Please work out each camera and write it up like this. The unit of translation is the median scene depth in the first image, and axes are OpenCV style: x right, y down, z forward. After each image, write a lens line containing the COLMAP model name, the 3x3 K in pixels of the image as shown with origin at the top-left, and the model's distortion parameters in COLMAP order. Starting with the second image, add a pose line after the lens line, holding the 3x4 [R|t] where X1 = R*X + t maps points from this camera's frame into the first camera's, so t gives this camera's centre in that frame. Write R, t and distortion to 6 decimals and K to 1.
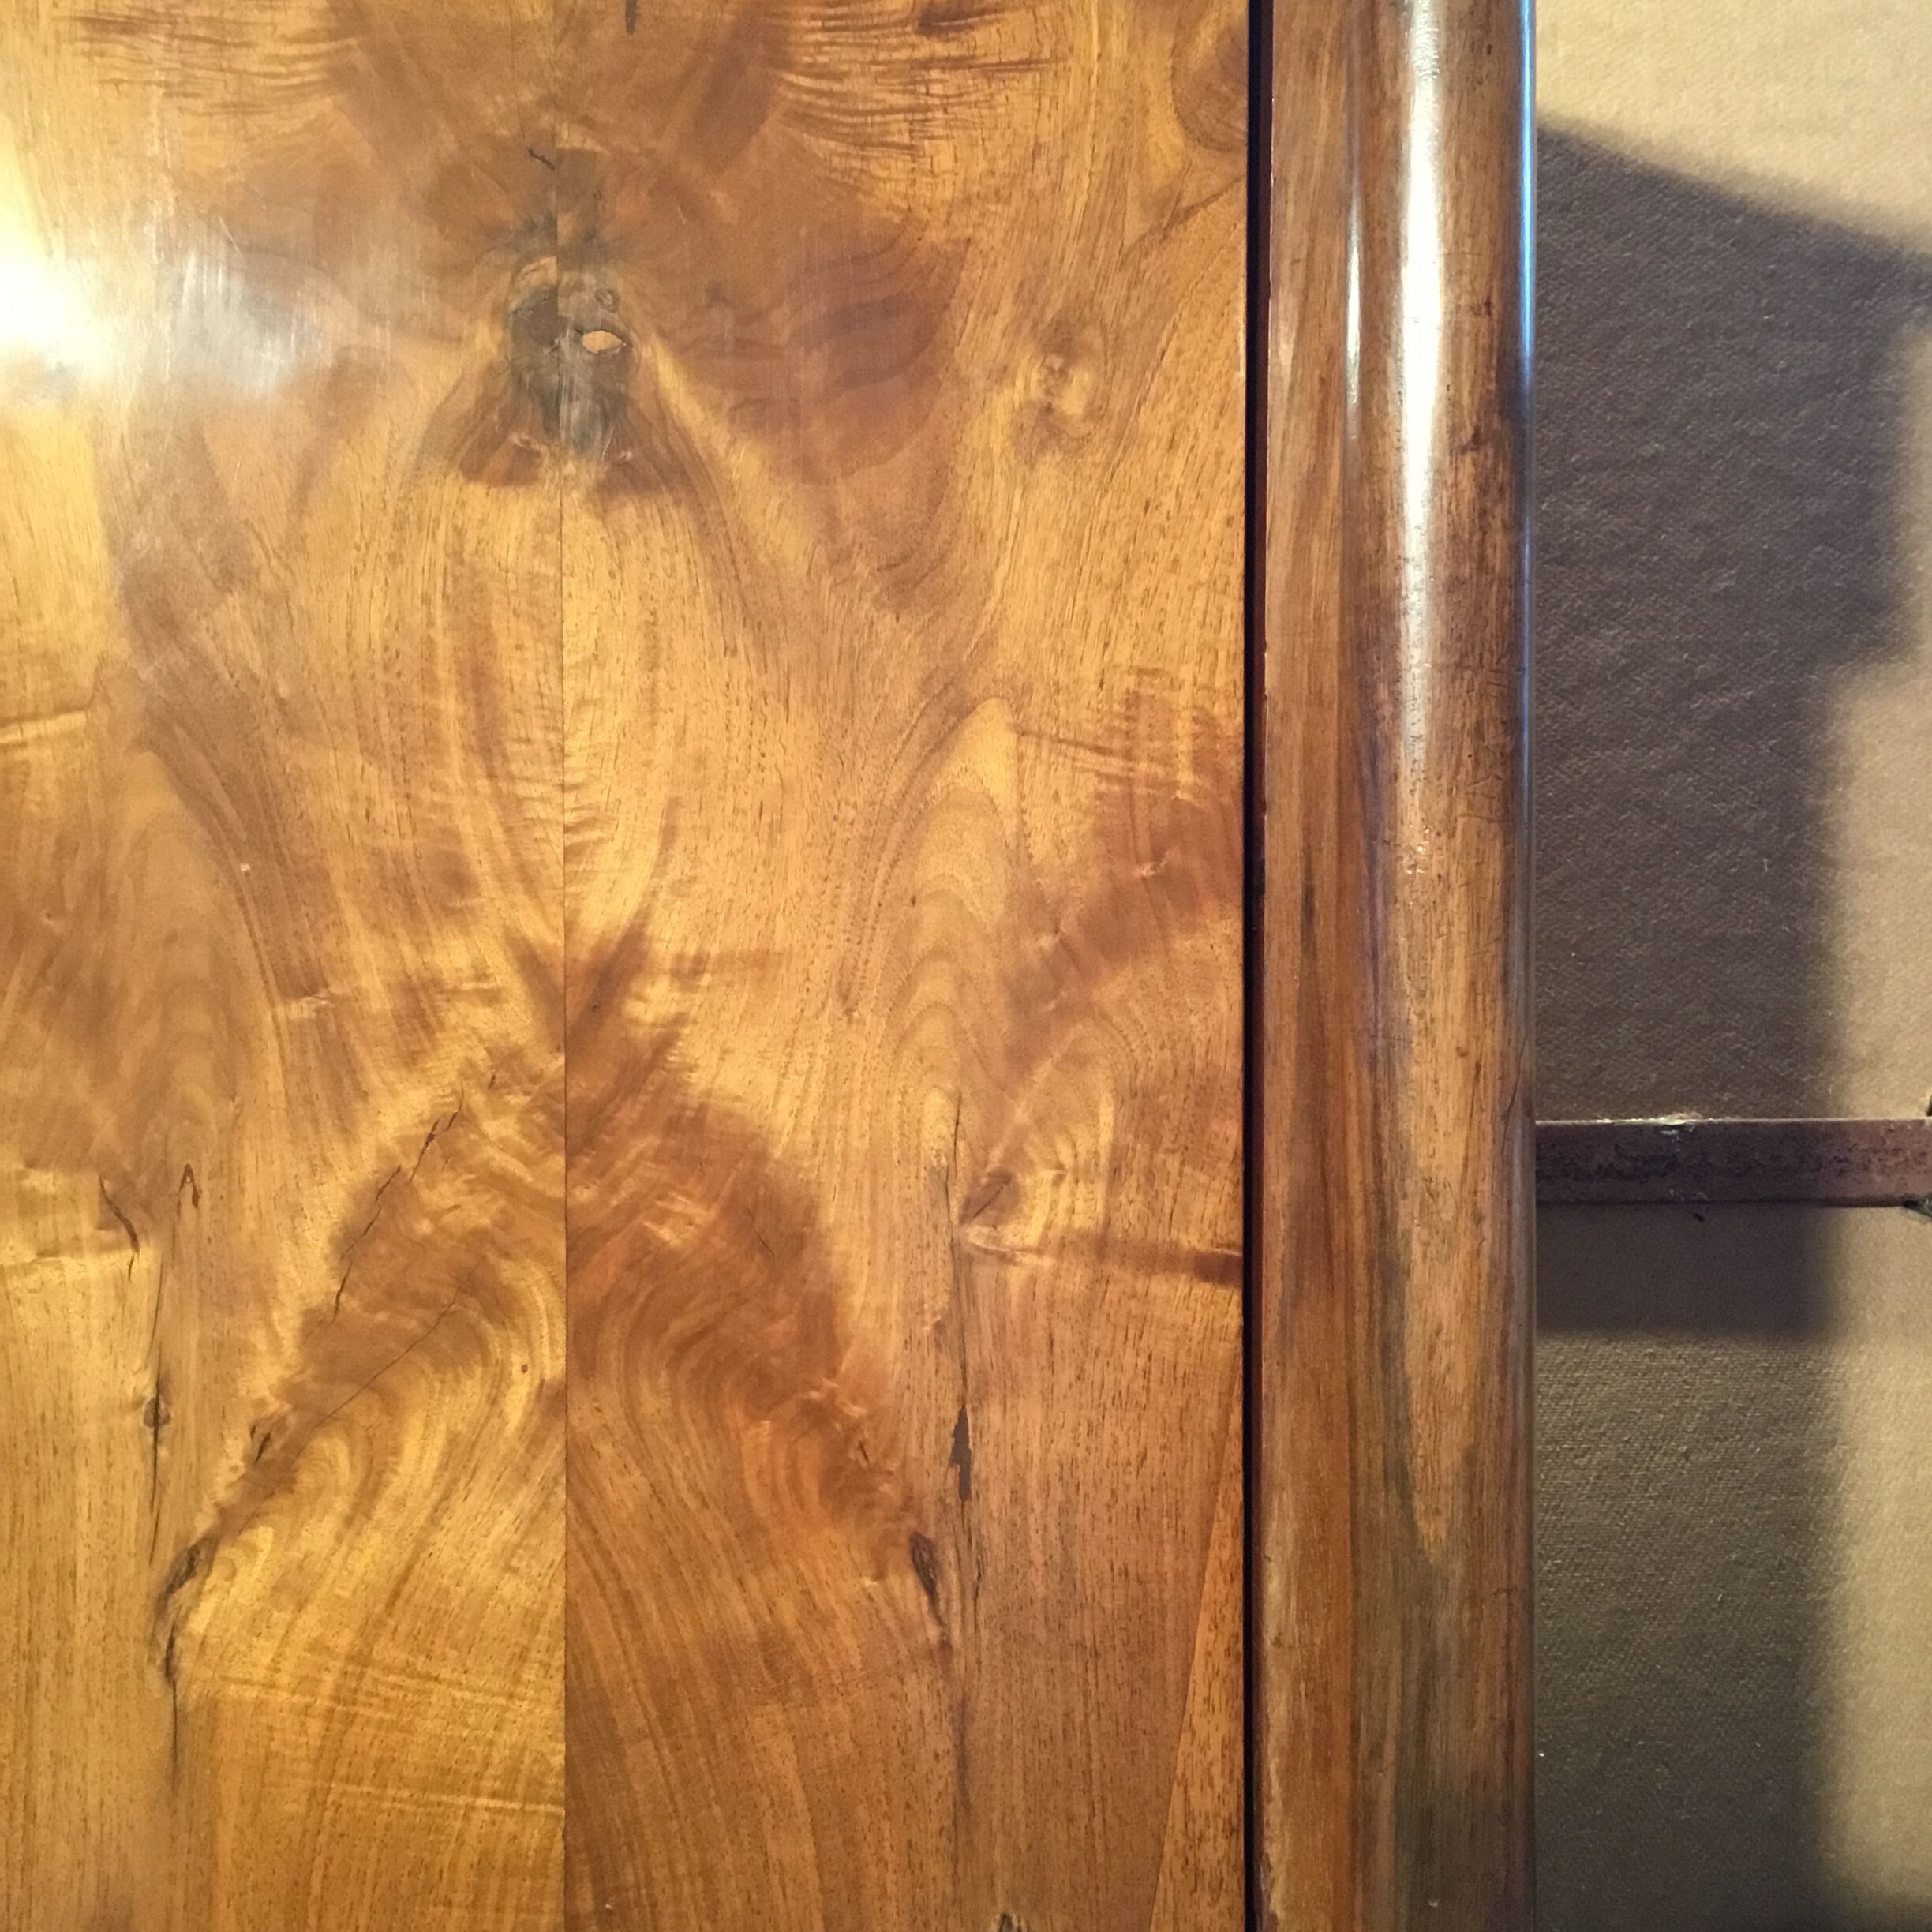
lens RADIAL K [[2378.4, 0, 960.9], [0, 2378.4, 967.1], [0, 0, 1]] dist [0.047564, 0.000000]
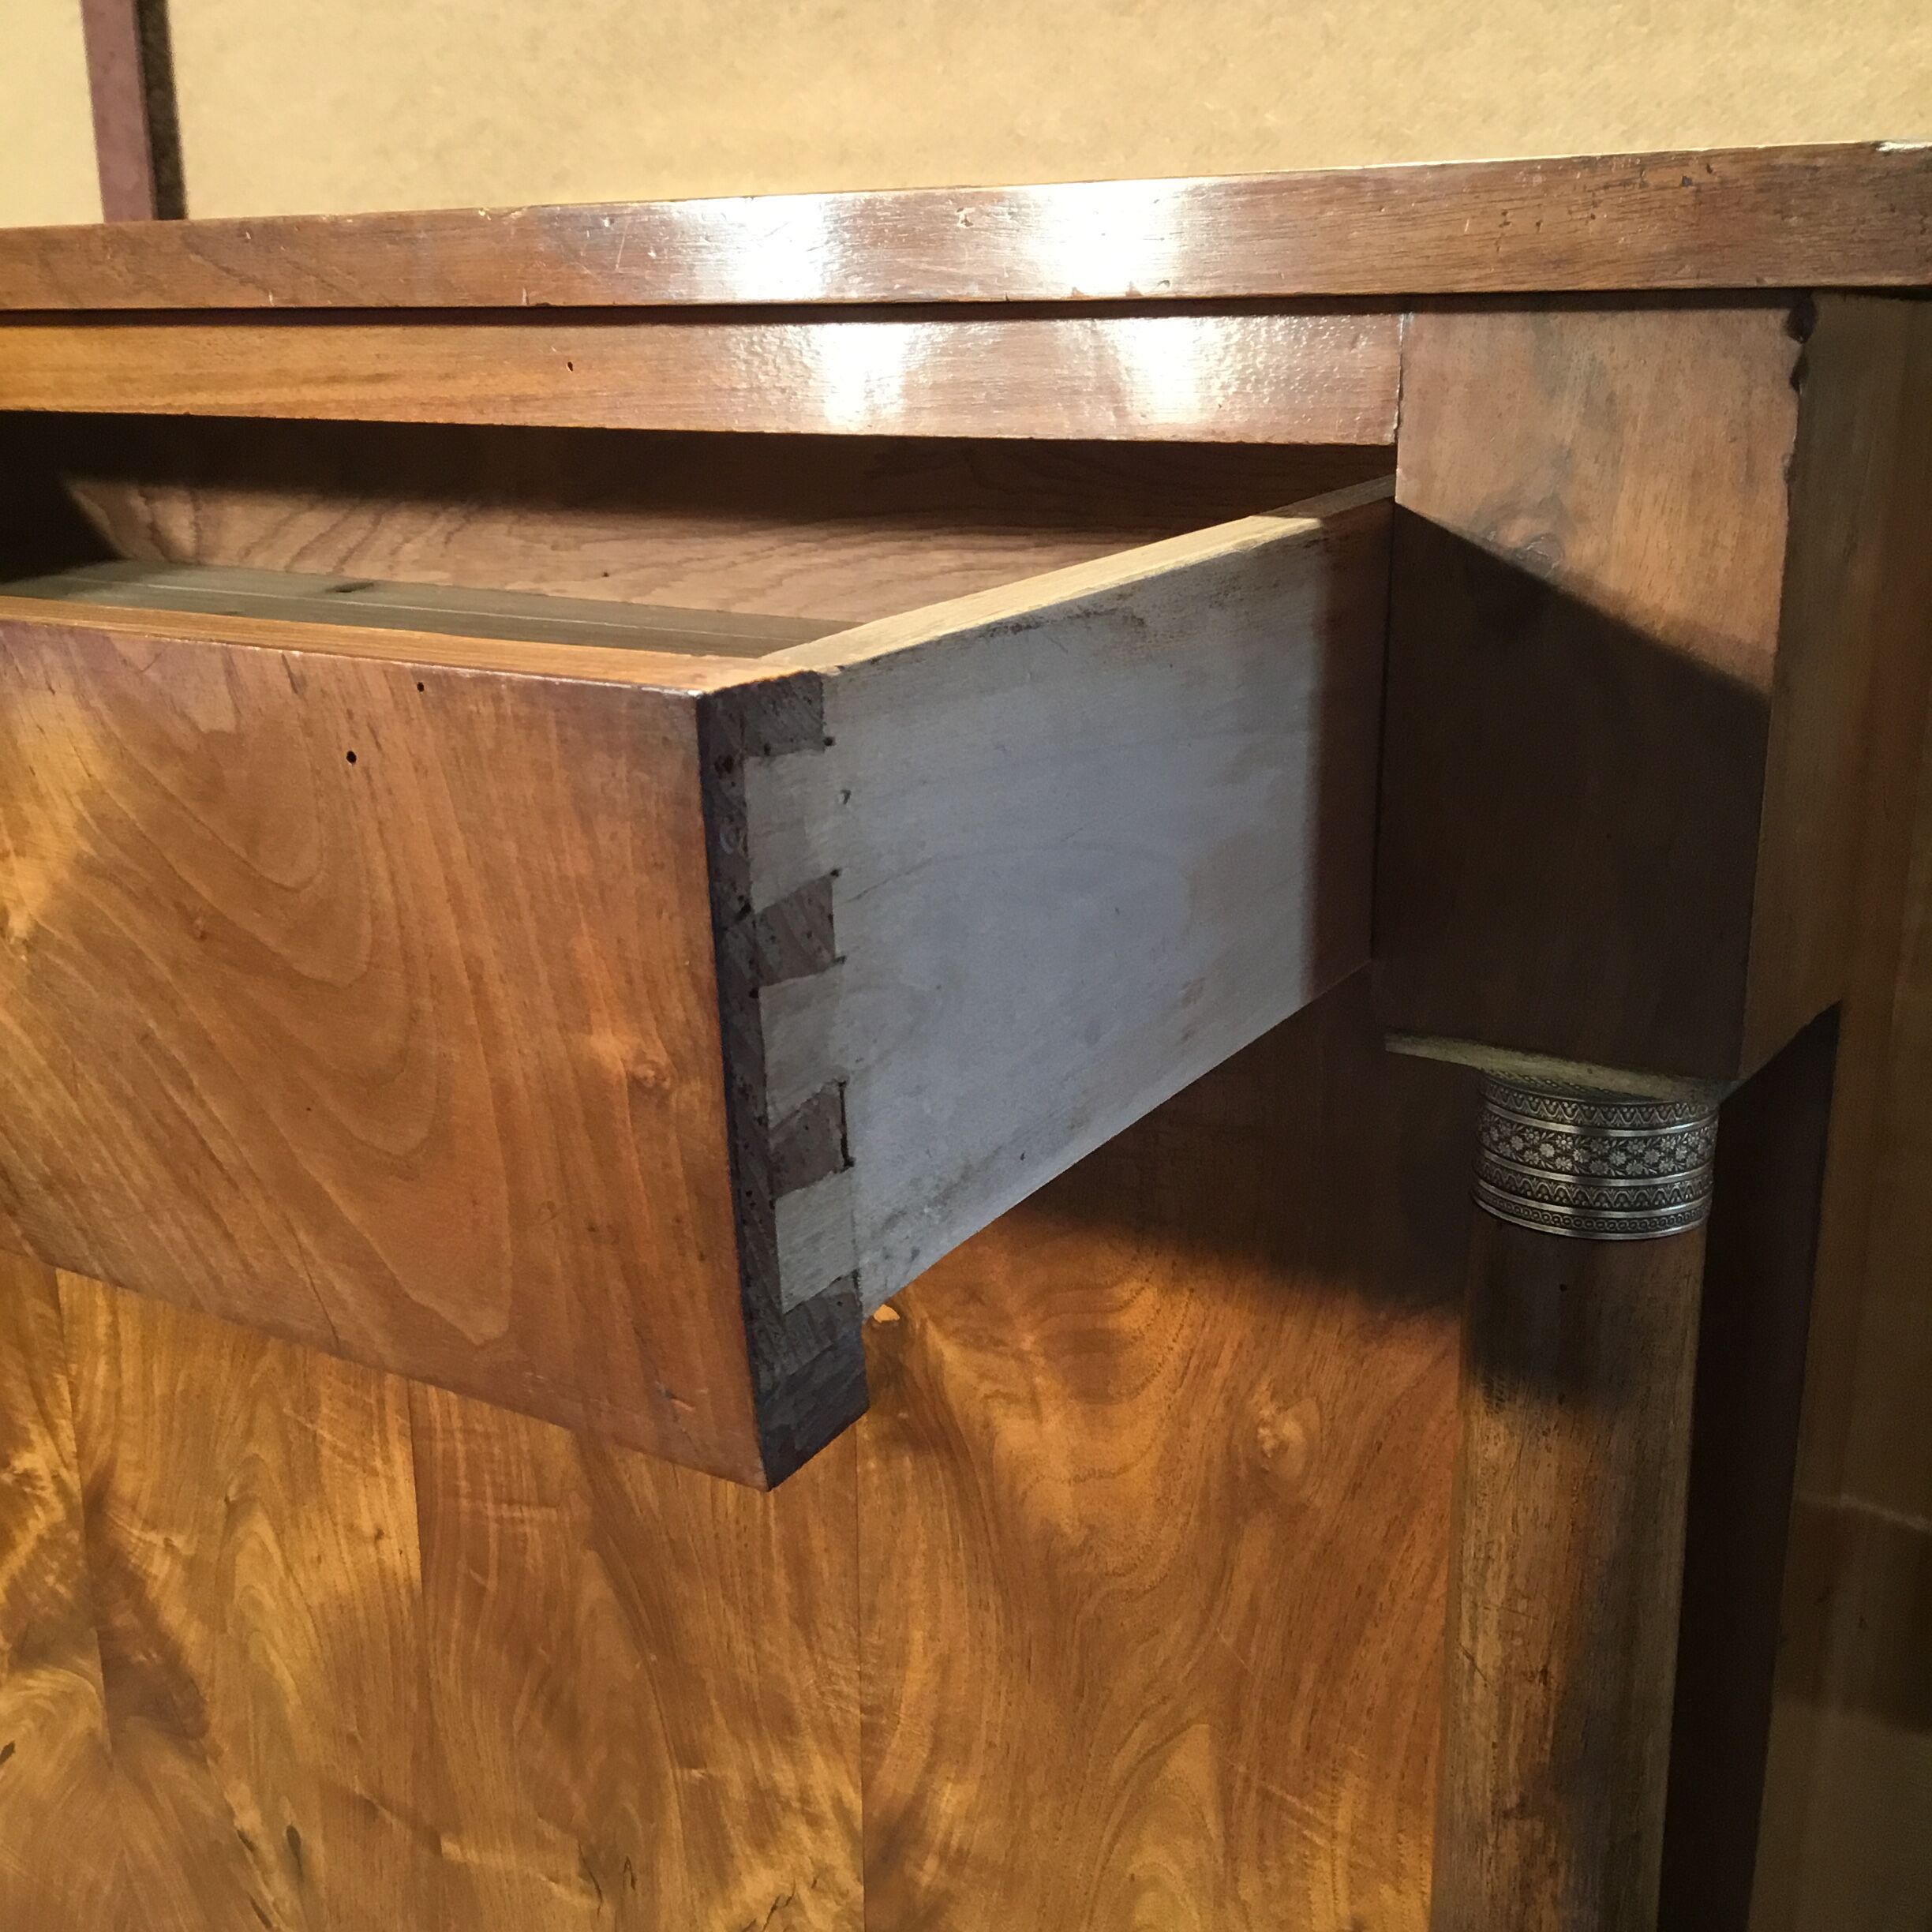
lens RADIAL K [[2378.4, 0, 962.2], [0, 2378.4, 966.2], [0, 0, 1]] dist [0.047564, 0.000000]
pose [[0.757297, 0.170541, -0.630410, 0.522634], [0.005224, 0.963689, 0.266977, -0.700155], [0.653049, -0.205474, 0.728908, 0.286685]]
